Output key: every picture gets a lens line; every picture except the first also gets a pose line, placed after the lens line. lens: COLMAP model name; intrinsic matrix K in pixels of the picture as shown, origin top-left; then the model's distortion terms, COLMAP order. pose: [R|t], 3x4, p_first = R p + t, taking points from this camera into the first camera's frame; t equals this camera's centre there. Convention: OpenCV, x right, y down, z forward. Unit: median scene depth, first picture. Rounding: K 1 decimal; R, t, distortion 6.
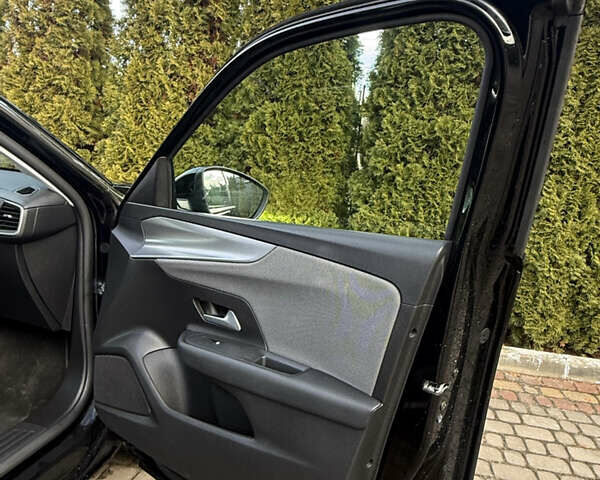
lens RADIAL K [[484.0, 0, 309.4], [0, 484.0, 225.3], [0, 0, 1]] dist [-0.002427, -0.000363]
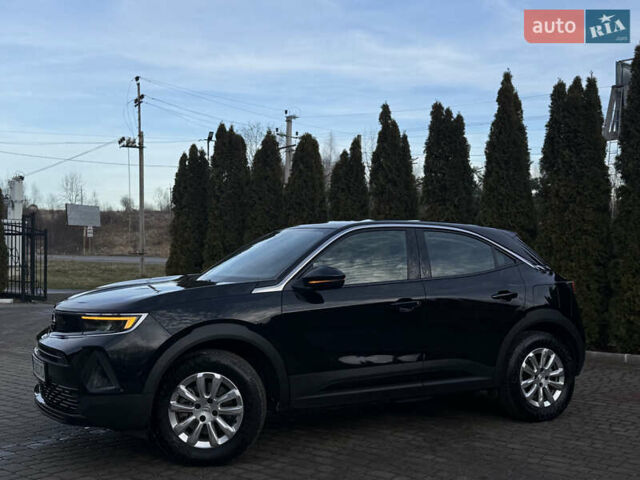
lens RADIAL K [[750.1, 0, 324.3], [0, 750.1, 238.7], [0, 0, 1]] dist [0.217959, -0.516272]
pose [[0.890755, -0.077739, -0.447785, -0.147005], [-0.009315, 0.981932, -0.189003, 0.278448], [0.454387, 0.172527, 0.873937, -1.901389]]
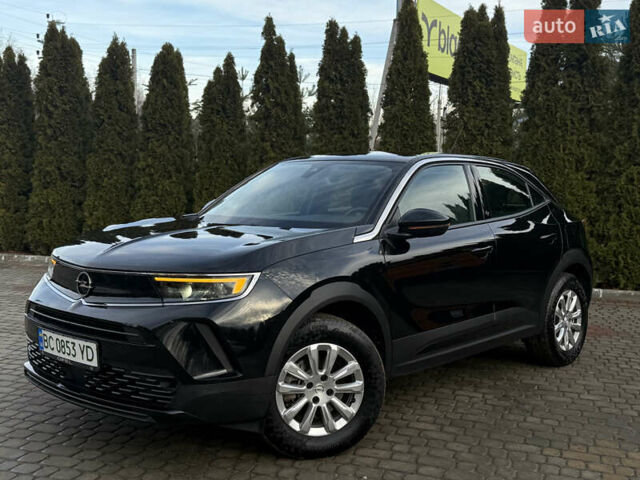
lens RADIAL K [[750.2, 0, 319.0], [0, 750.2, 243.7], [0, 0, 1]] dist [0.221802, -0.521596]
pose [[0.989967, -0.046975, -0.133258, -0.845741], [0.036488, 0.996120, -0.080080, 0.199356], [0.136503, 0.074414, 0.987841, -1.842101]]
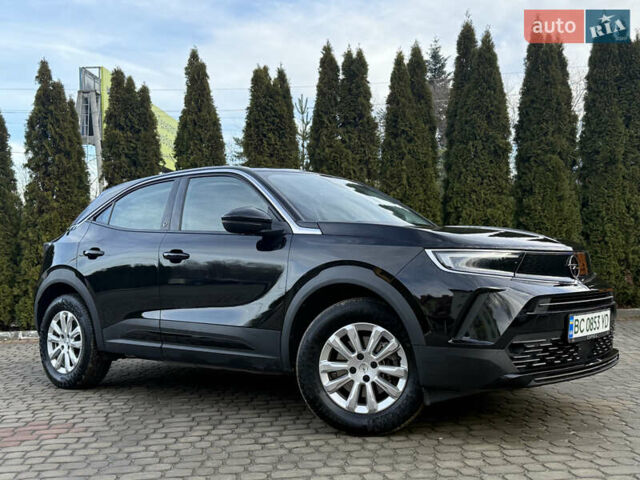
lens RADIAL K [[750.1, 0, 324.3], [0, 750.1, 238.7], [0, 0, 1]] dist [0.217959, -0.516272]
pose [[0.940893, -0.091890, 0.326001, -1.448068], [0.146206, 0.978392, -0.146194, 0.280134], [-0.305523, 0.185216, 0.933997, -1.823948]]
